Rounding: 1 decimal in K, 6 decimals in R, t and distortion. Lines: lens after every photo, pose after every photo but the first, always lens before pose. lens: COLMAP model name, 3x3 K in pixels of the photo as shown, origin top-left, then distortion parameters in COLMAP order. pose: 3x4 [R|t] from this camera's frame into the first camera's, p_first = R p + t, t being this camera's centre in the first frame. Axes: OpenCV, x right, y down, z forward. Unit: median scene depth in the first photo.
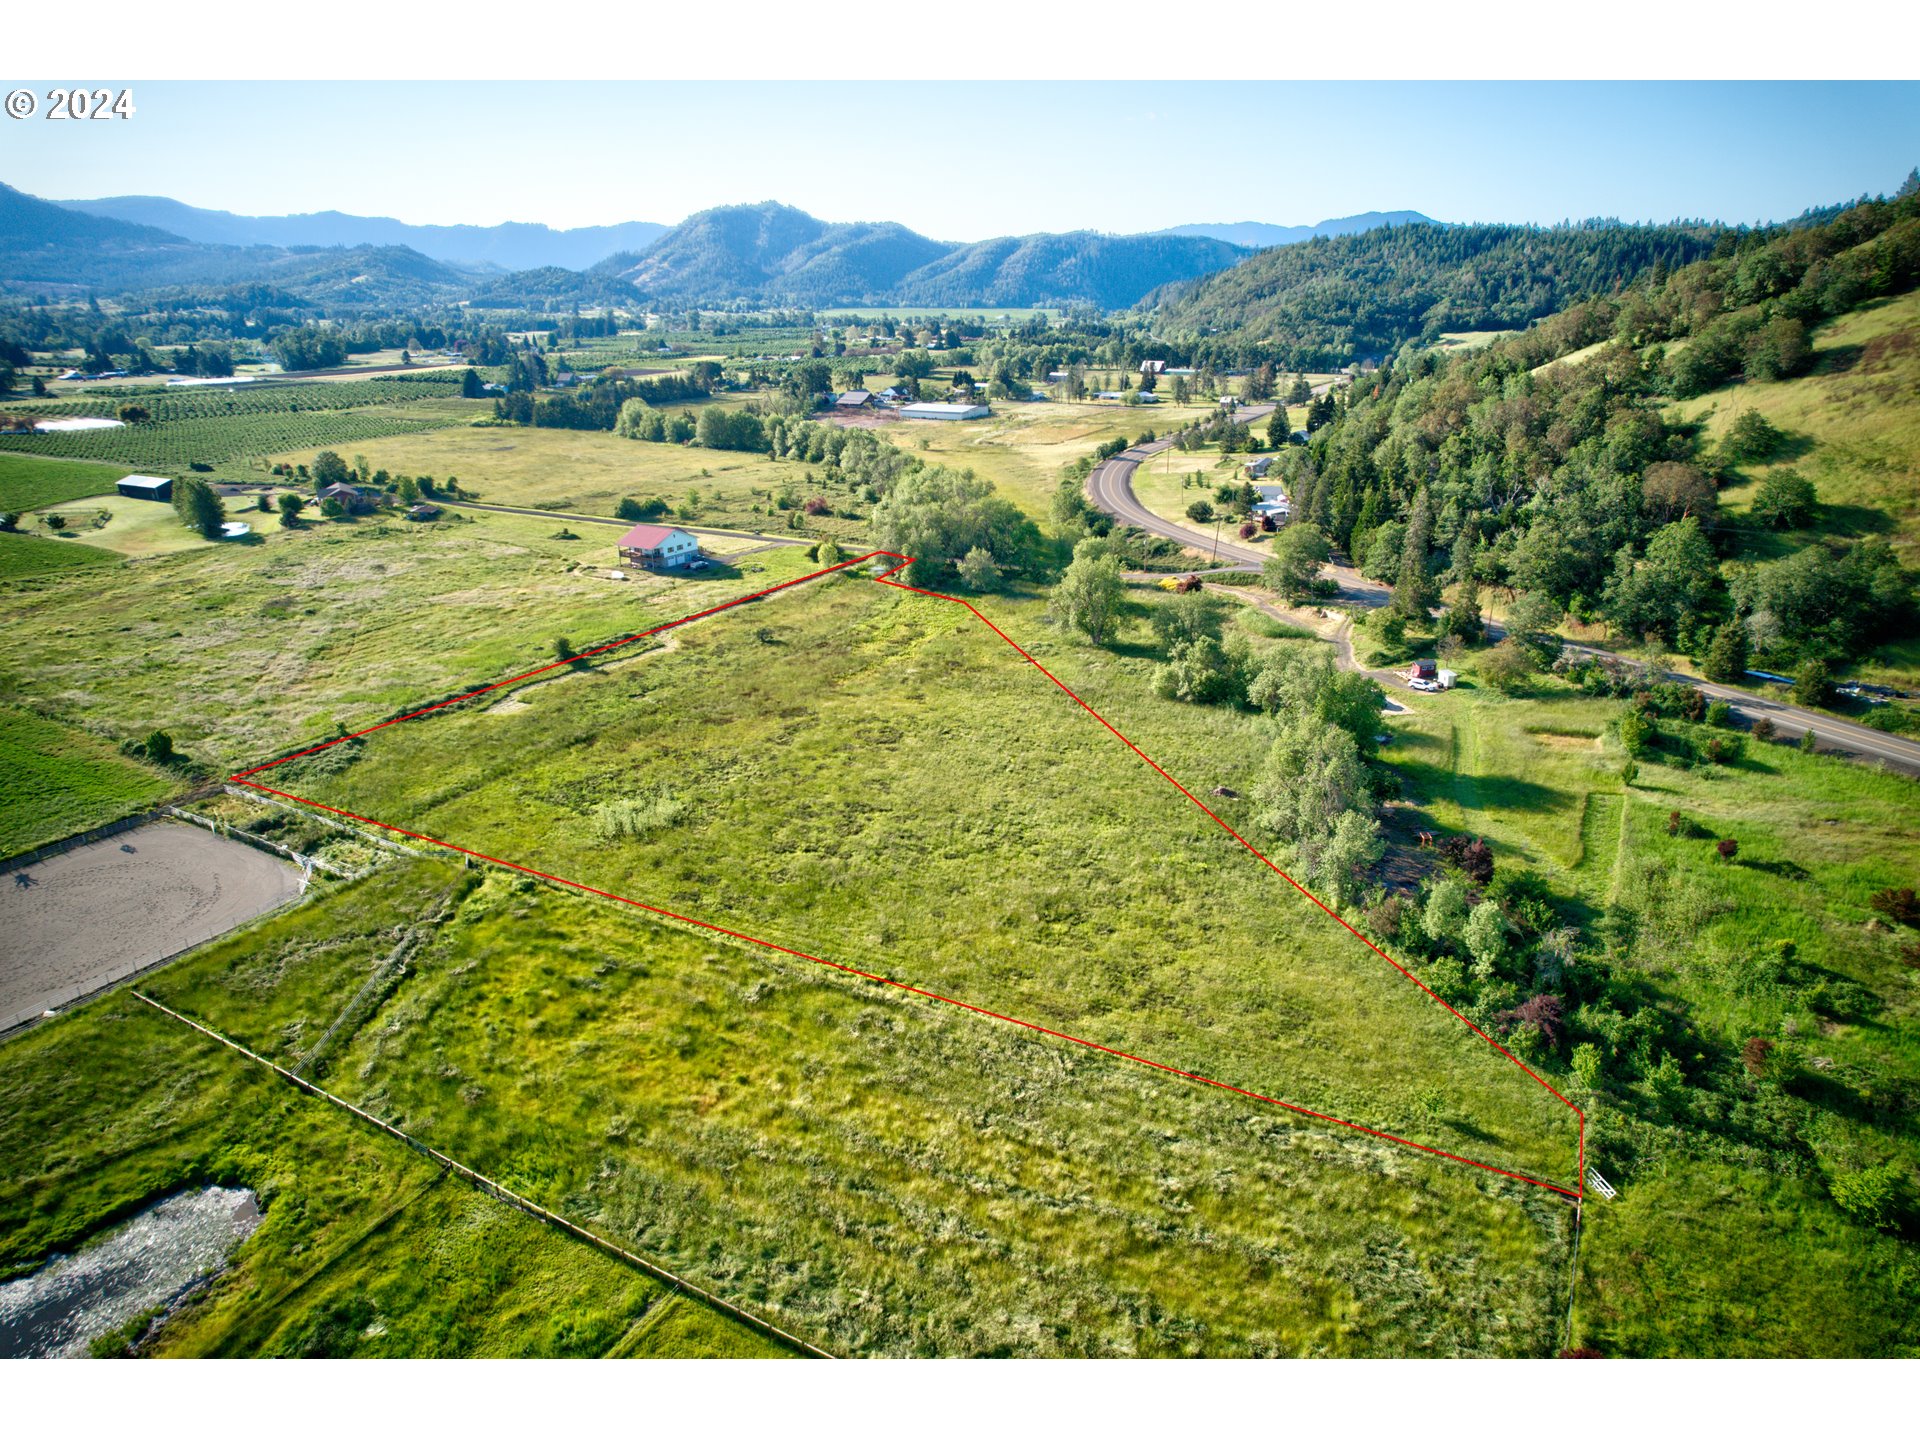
lens RADIAL K [[1230.9, 0, 962.1], [0, 1230.9, 713.6], [0, 0, 1]] dist [-0.077812, 0.068706]
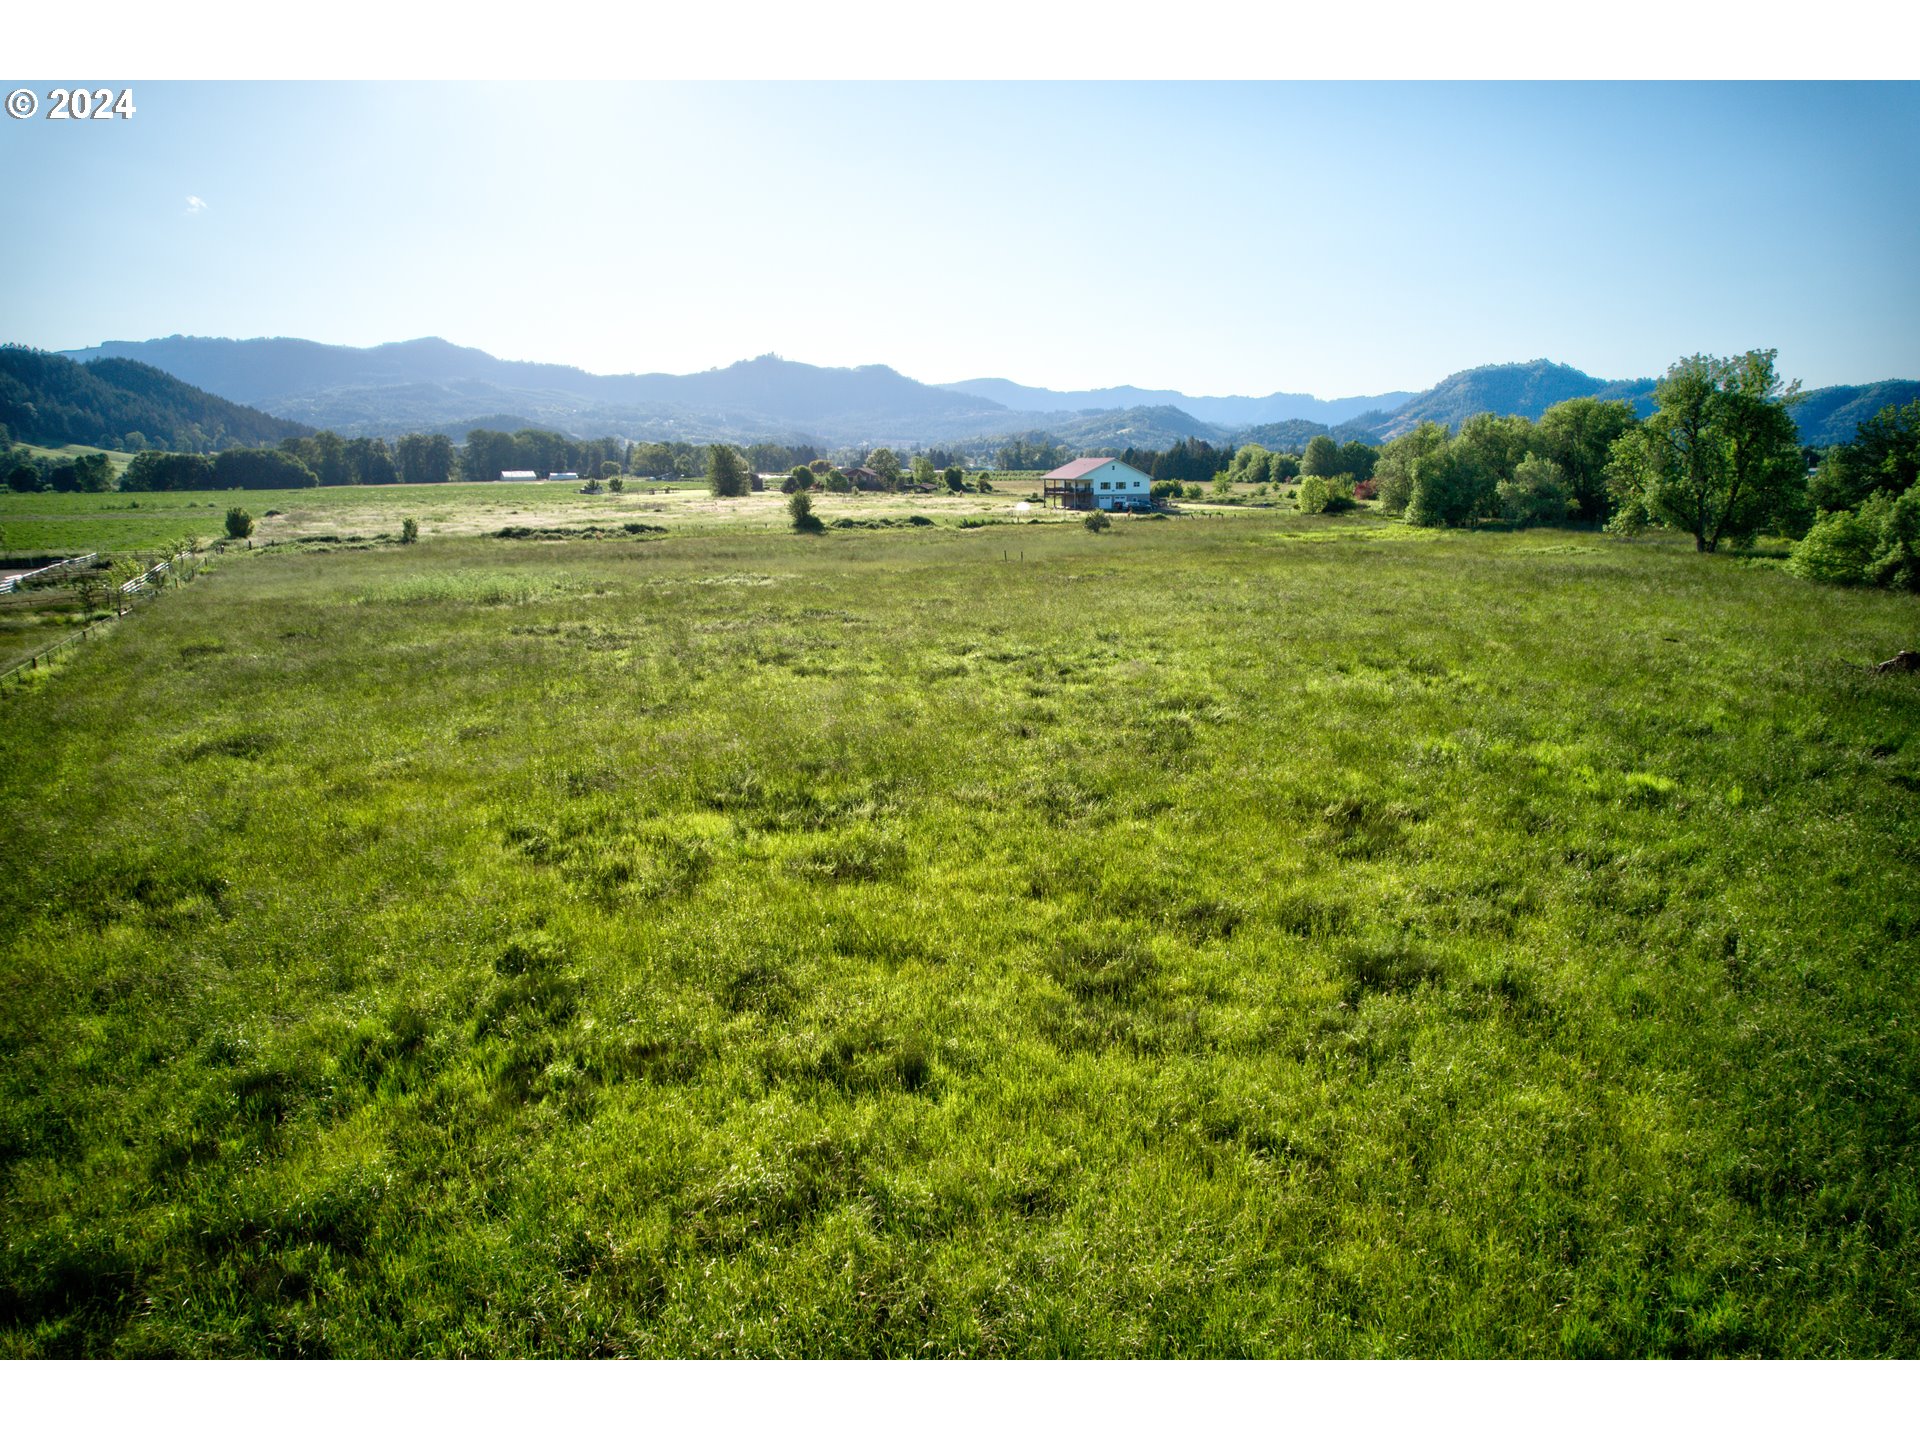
lens RADIAL K [[1230.9, 0, 966.1], [0, 1230.9, 724.2], [0, 0, 1]] dist [-0.077812, 0.068706]
pose [[0.834398, 0.119842, -0.537976, 0.087957], [-0.187322, 0.979634, -0.072308, 0.063350], [0.518354, 0.161109, 0.839853, 0.326446]]
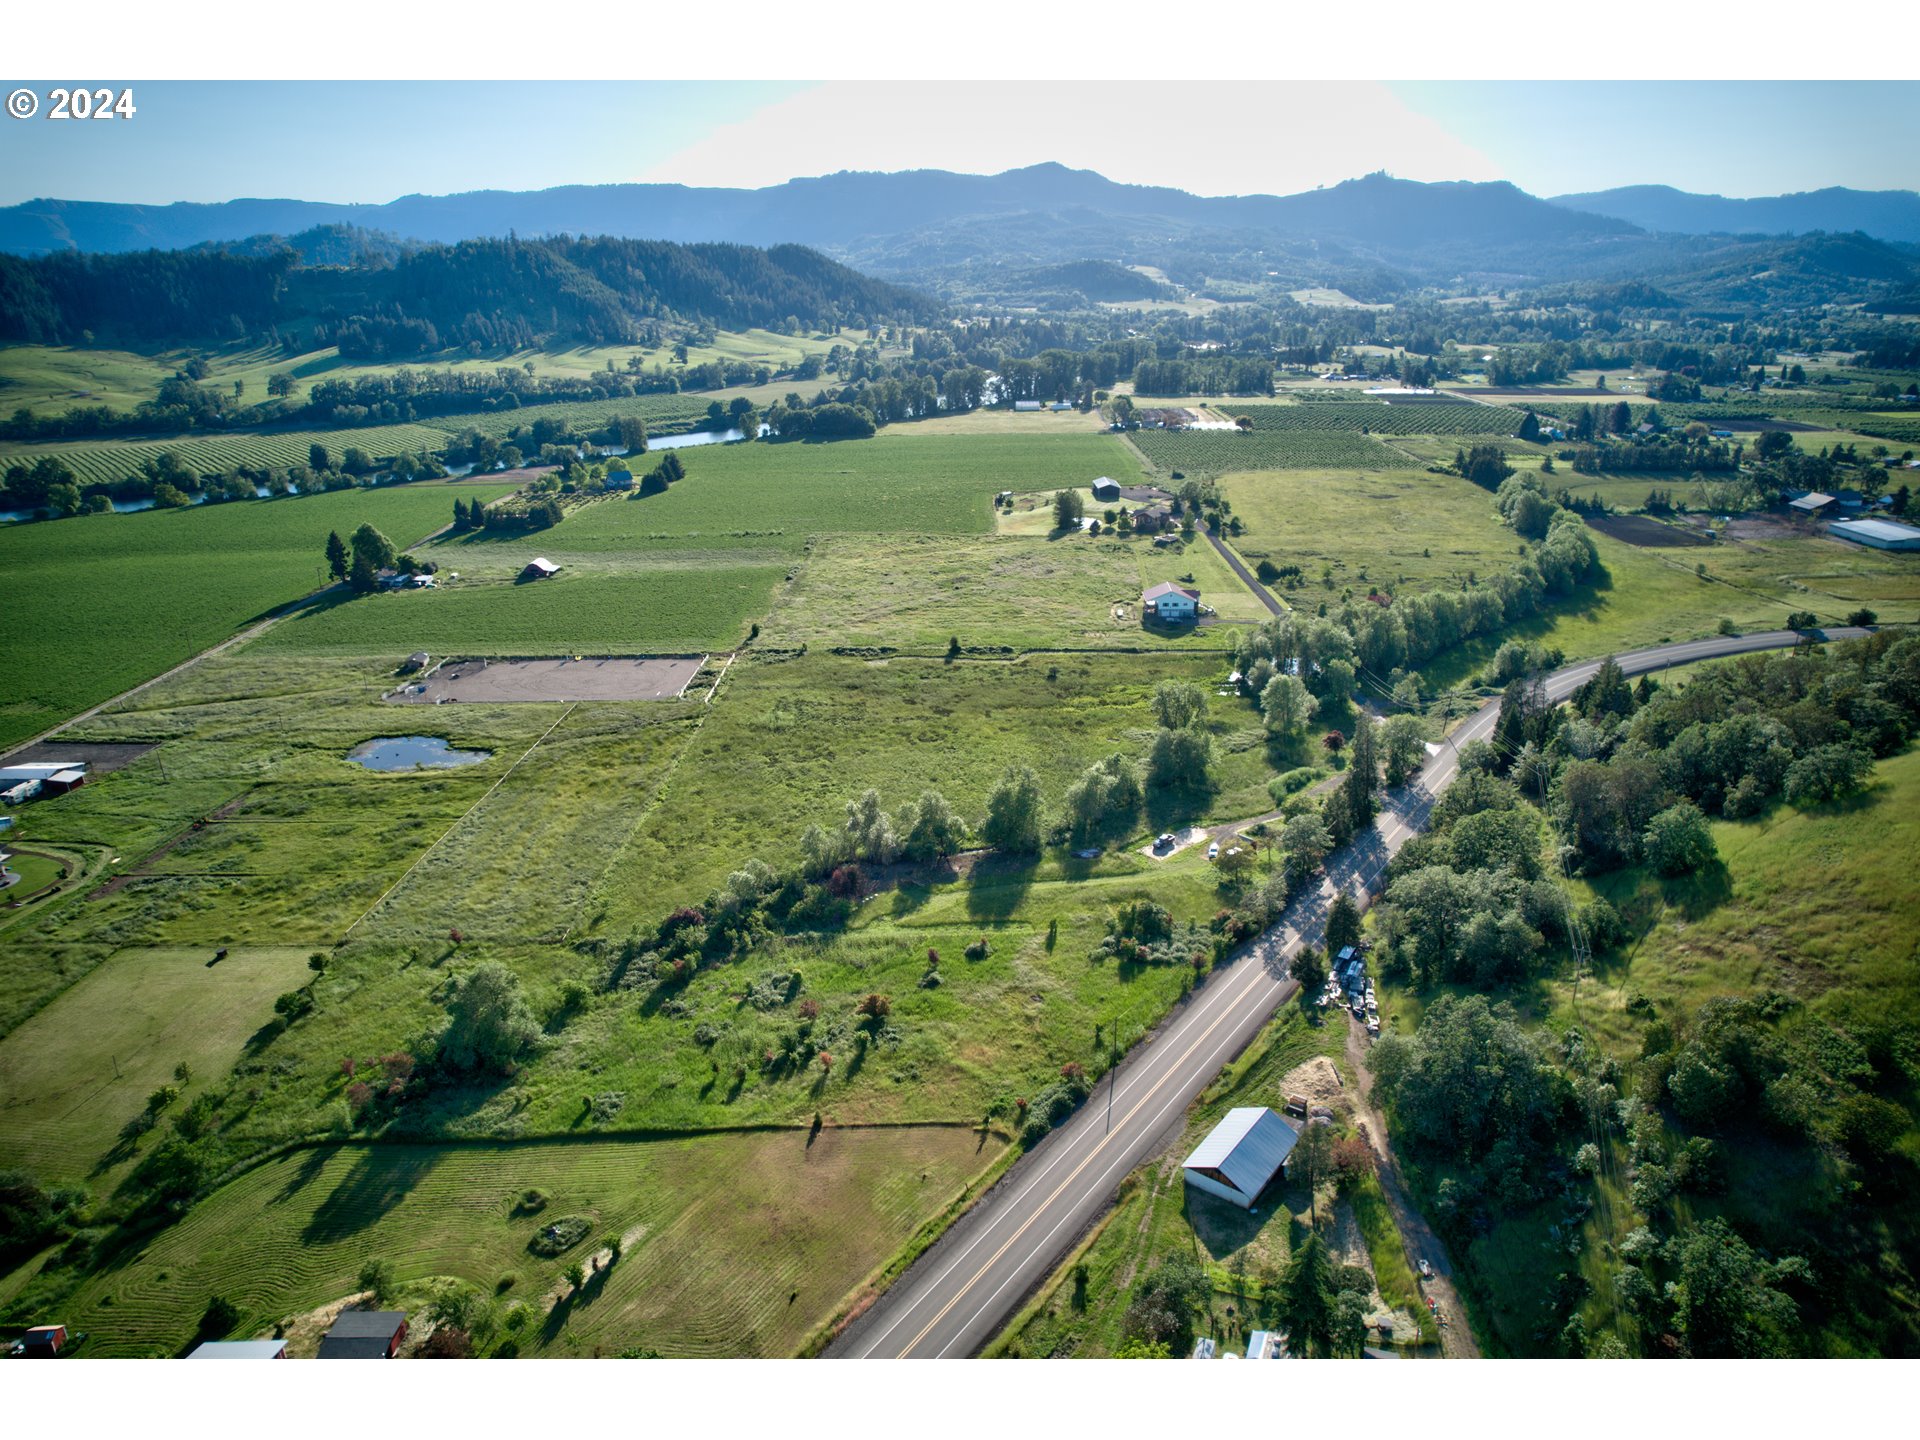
lens RADIAL K [[1230.9, 0, 959.2], [0, 1230.9, 720.3], [0, 0, 1]] dist [-0.077812, 0.068706]
pose [[0.486697, 0.306624, -0.817990, 0.705185], [-0.288942, 0.940175, 0.180508, -0.169666], [0.824402, 0.148499, 0.546177, 0.076764]]
